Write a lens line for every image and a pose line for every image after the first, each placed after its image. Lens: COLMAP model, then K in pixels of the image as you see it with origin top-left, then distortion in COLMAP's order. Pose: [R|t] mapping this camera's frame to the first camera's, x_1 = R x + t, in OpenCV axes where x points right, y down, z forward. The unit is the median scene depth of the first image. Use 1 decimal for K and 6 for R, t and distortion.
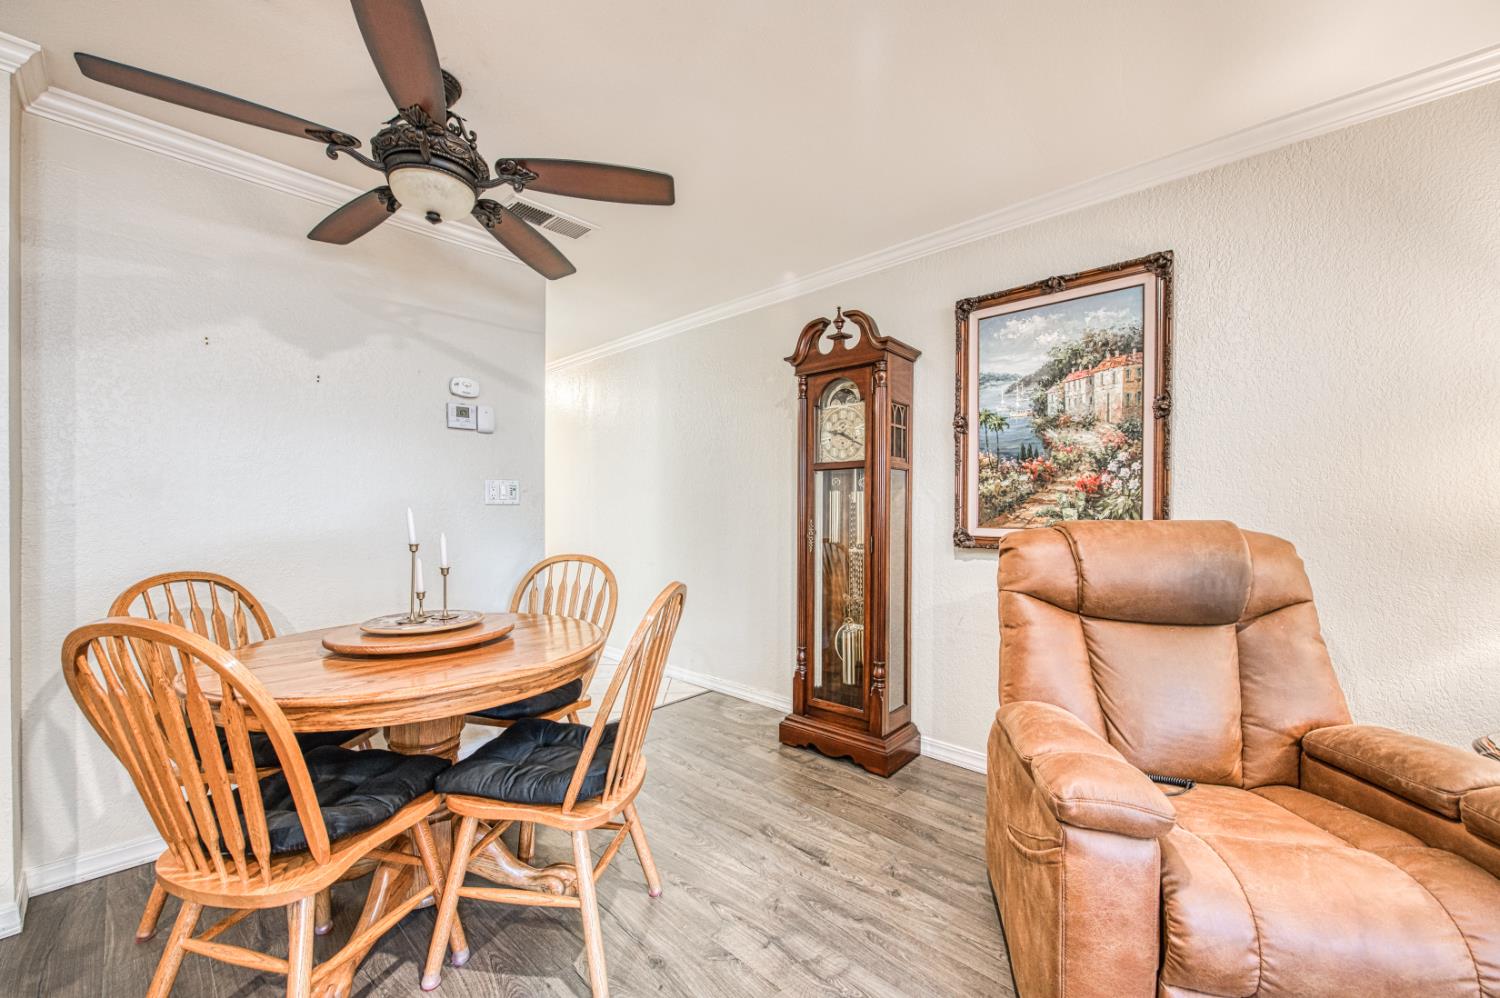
lens RADIAL K [[594.5, 0, 751.6], [0, 594.5, 517.2], [0, 0, 1]] dist [-0.001538, -0.008343]
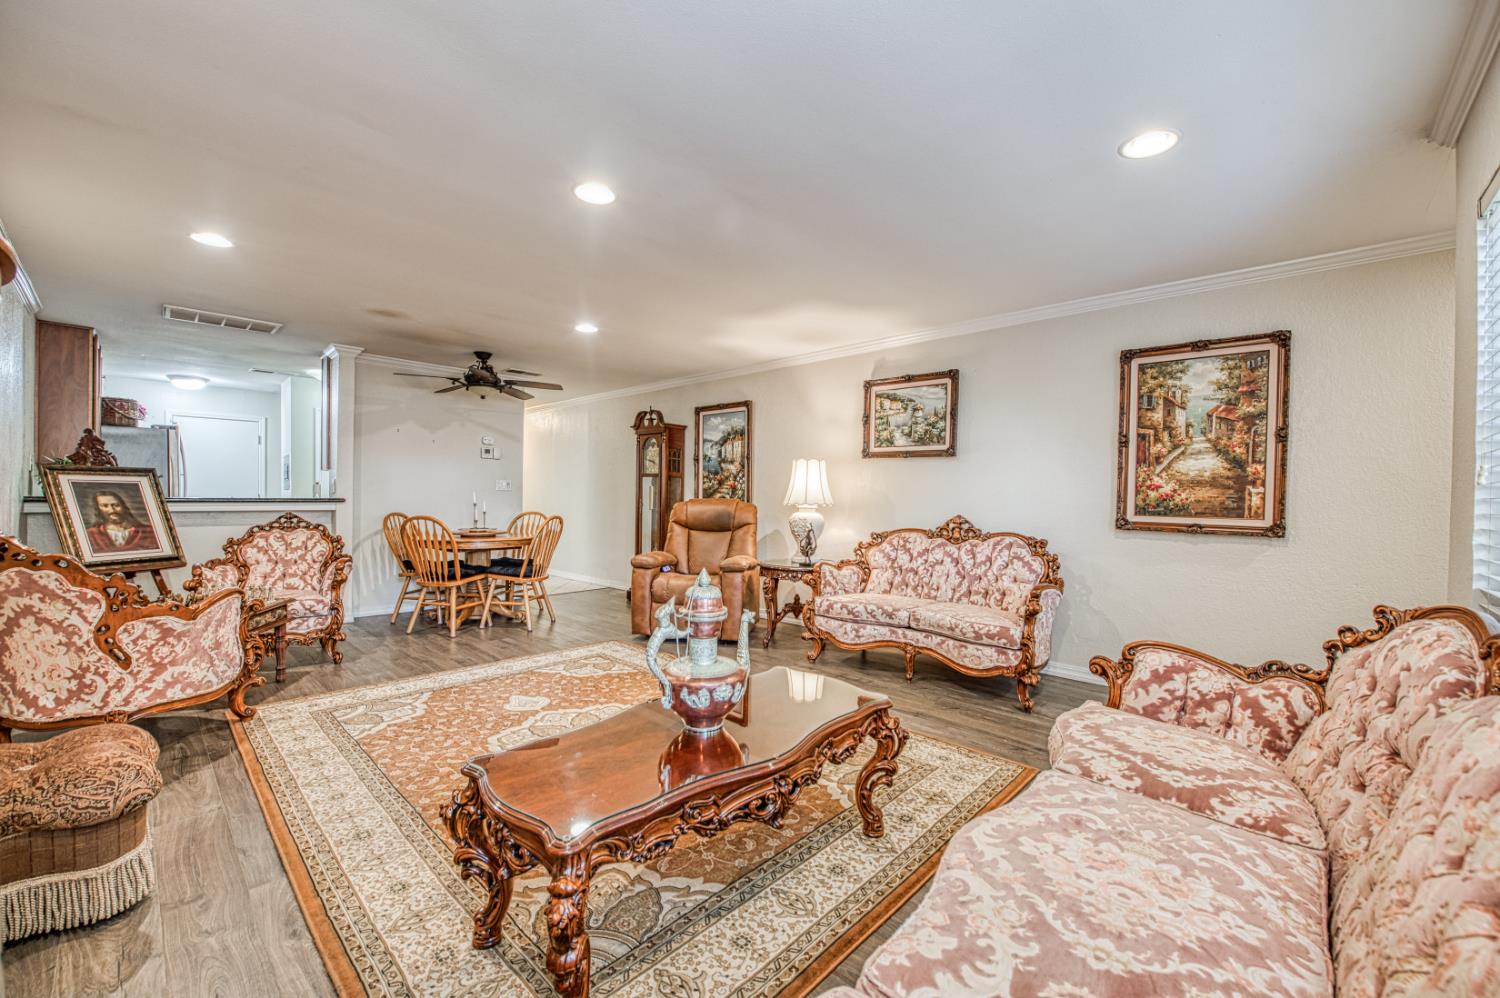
lens RADIAL K [[611.8, 0, 750.0], [0, 611.8, 499.0], [0, 0, 1]] dist [-0.000938, -0.000189]
pose [[0.999898, 0.010131, -0.010030, 0.630203], [-0.010229, 0.999900, -0.009731, 0.026165], [0.009930, 0.009833, 0.999902, -1.535200]]
